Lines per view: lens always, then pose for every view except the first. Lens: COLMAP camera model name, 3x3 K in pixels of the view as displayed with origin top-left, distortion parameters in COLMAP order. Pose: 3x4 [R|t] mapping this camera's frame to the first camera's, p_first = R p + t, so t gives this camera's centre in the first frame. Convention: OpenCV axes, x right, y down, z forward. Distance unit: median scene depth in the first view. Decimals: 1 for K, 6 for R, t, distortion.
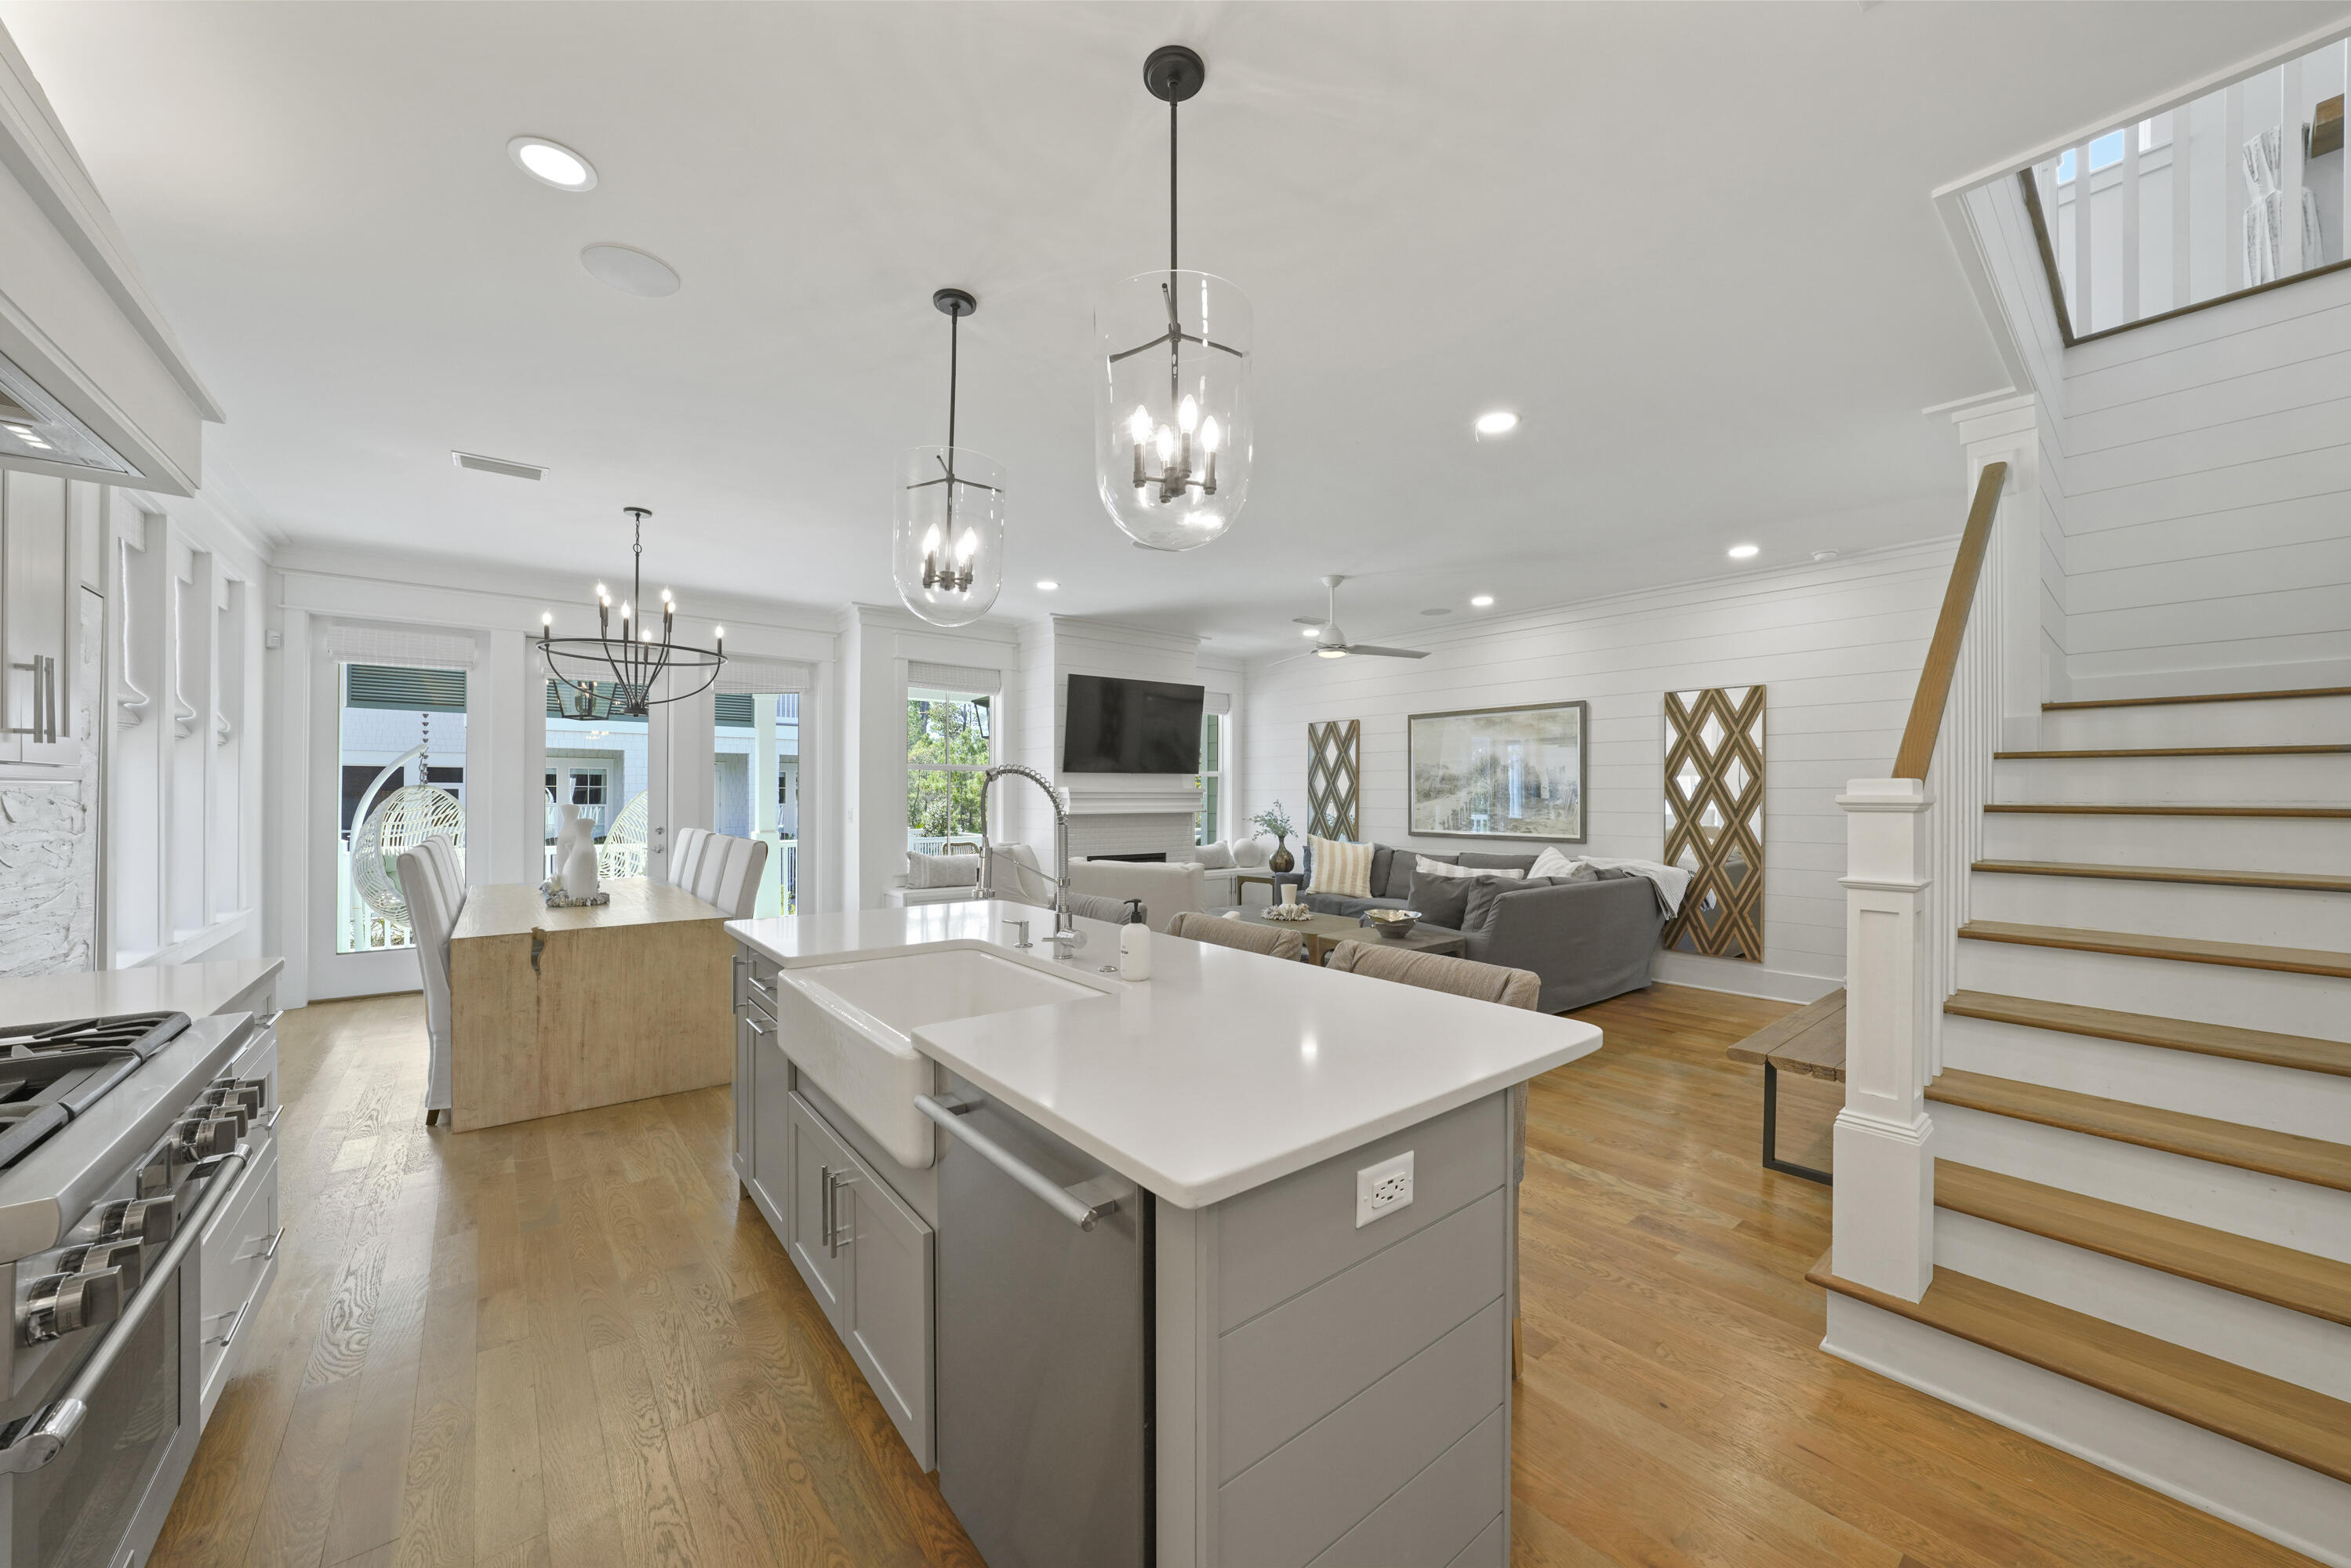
lens RADIAL K [[848.8, 0, 1170.9], [0, 848.8, 790.6], [0, 0, 1]] dist [-0.000952, -0.000375]
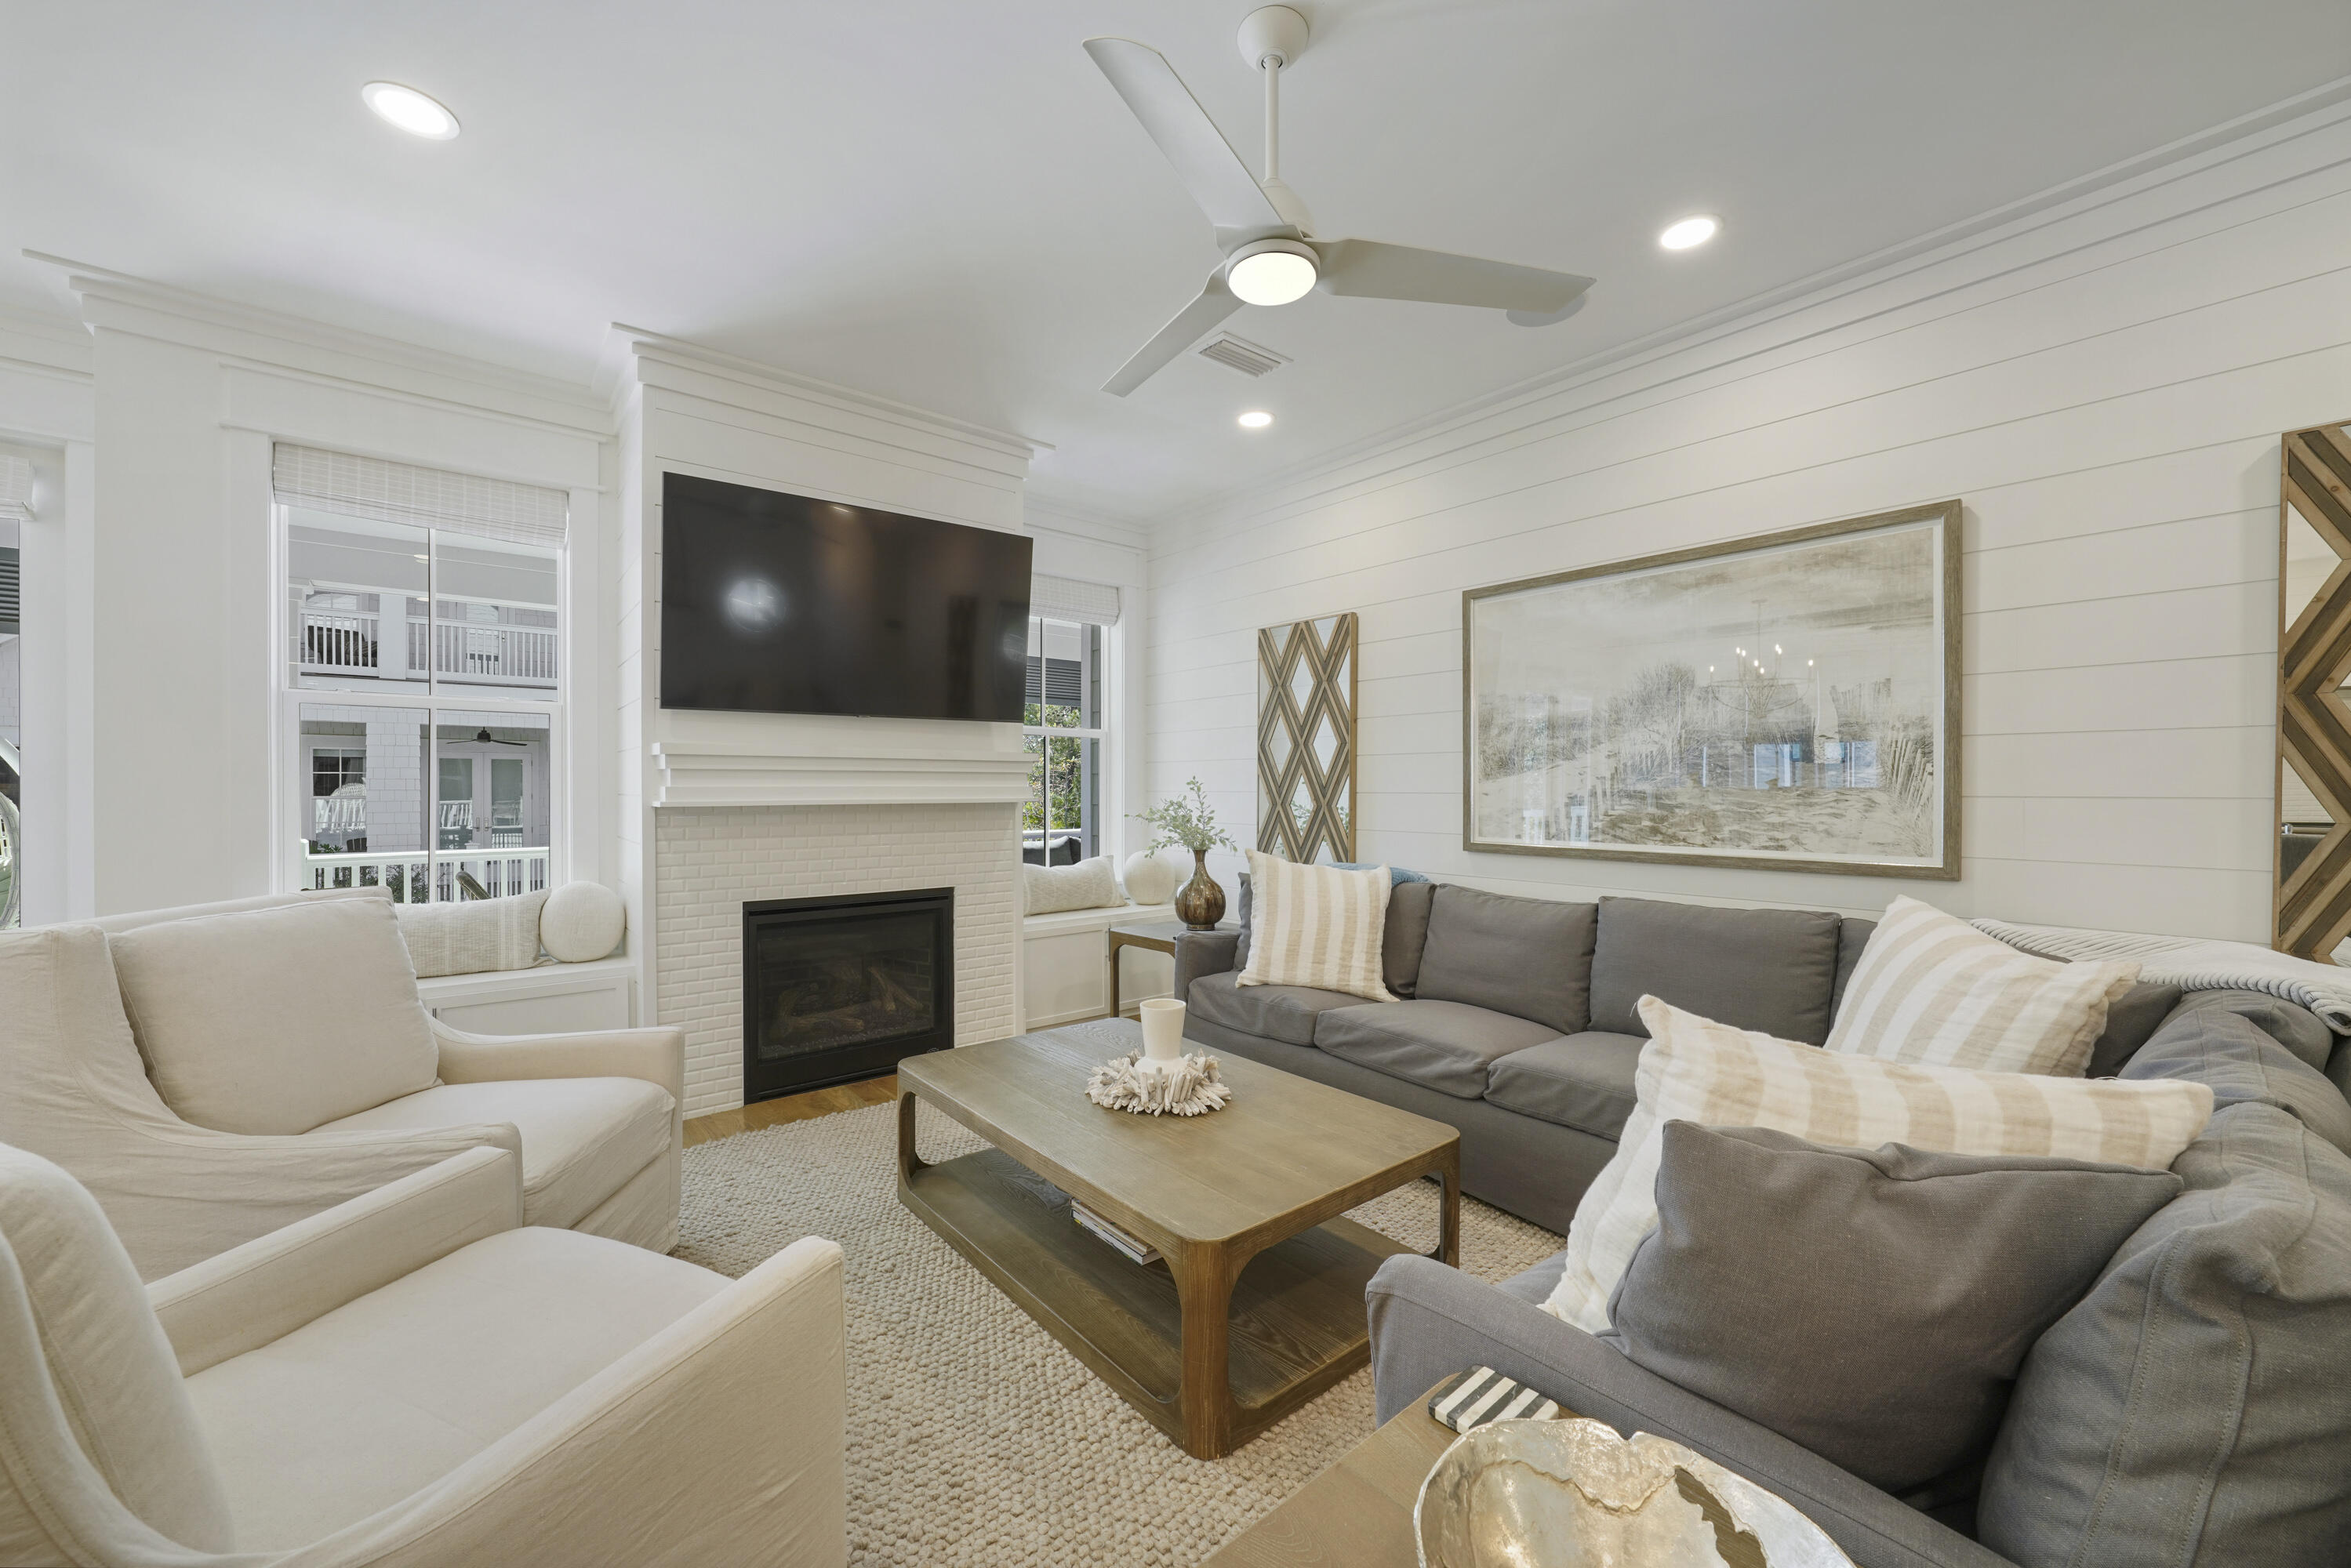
lens RADIAL K [[907.3, 0, 1170.7], [0, 907.3, 786.1], [0, 0, 1]] dist [-0.000738, 0.000136]
pose [[0.999824, -0.001856, 0.018646, 0.104301], [0.001767, 0.999987, 0.004781, 0.013851], [-0.018655, -0.004747, 0.999815, 0.478043]]
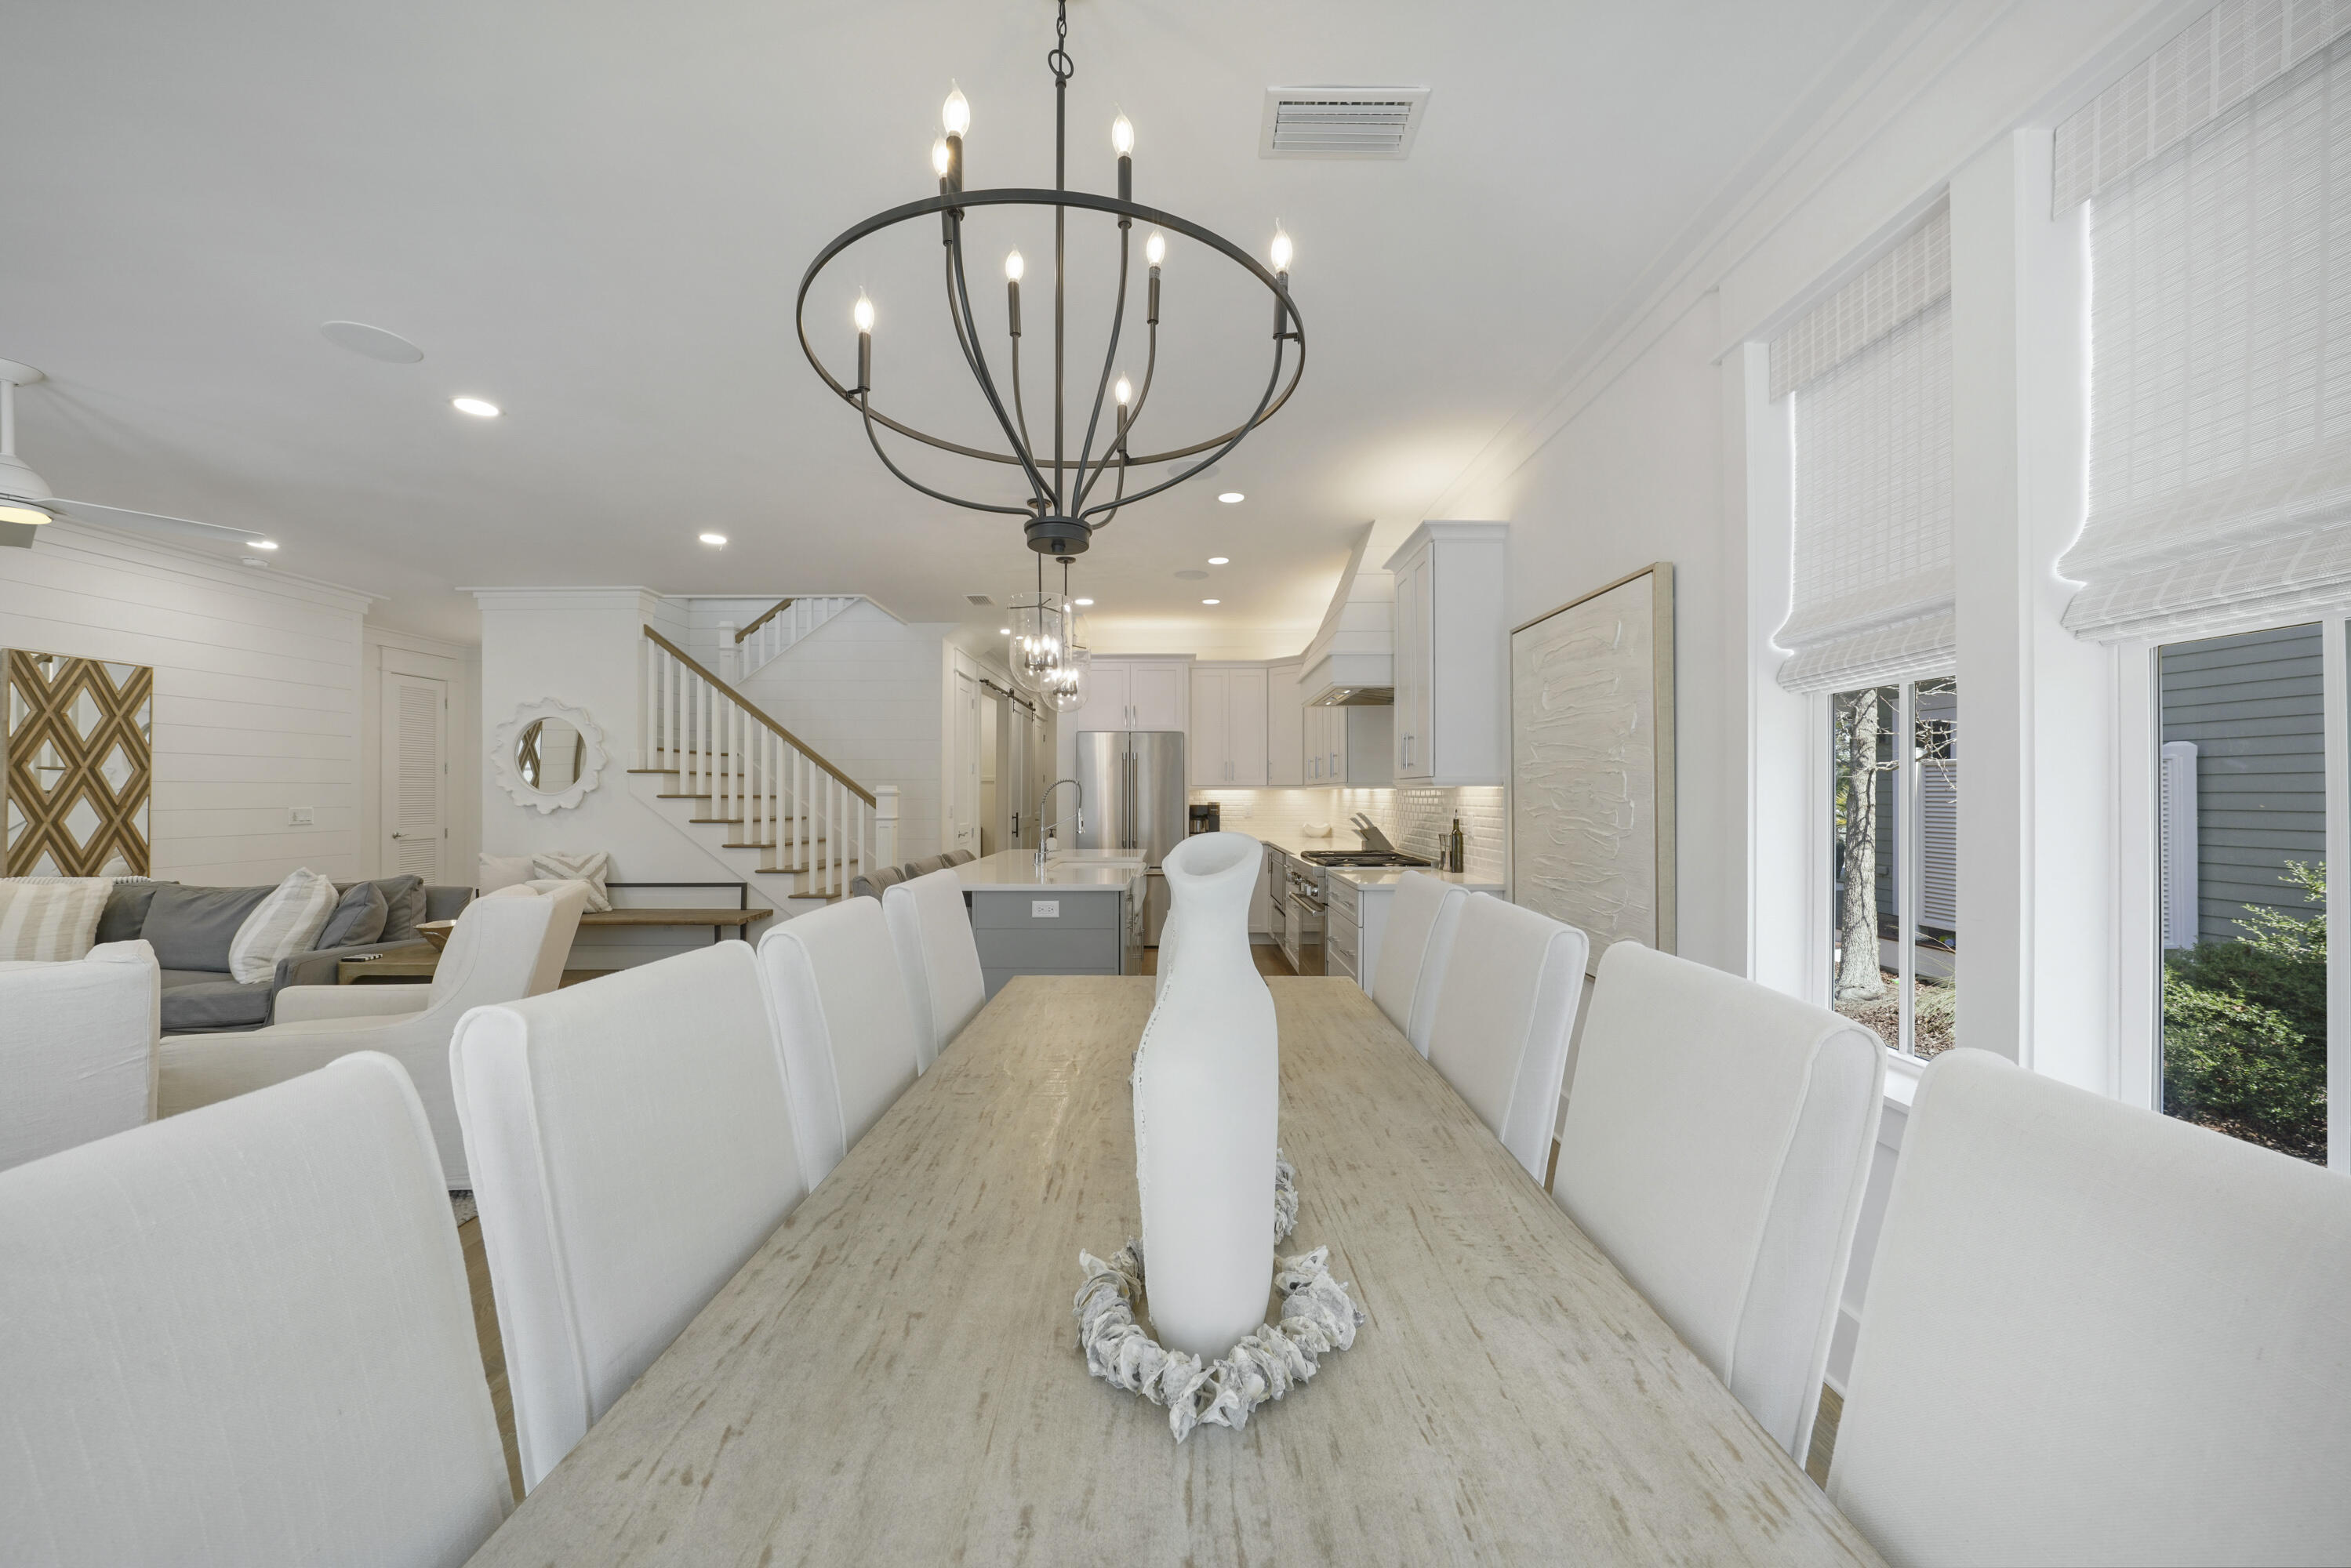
lens RADIAL K [[848.8, 0, 1170.0], [0, 848.8, 789.7], [0, 0, 1]] dist [-0.000952, -0.000375]
pose [[-0.770290, -0.000775, 0.637693, -0.704585], [-0.001032, 0.999999, -0.000031, 0.005337], [-0.637692, -0.000682, -0.770291, 0.983623]]
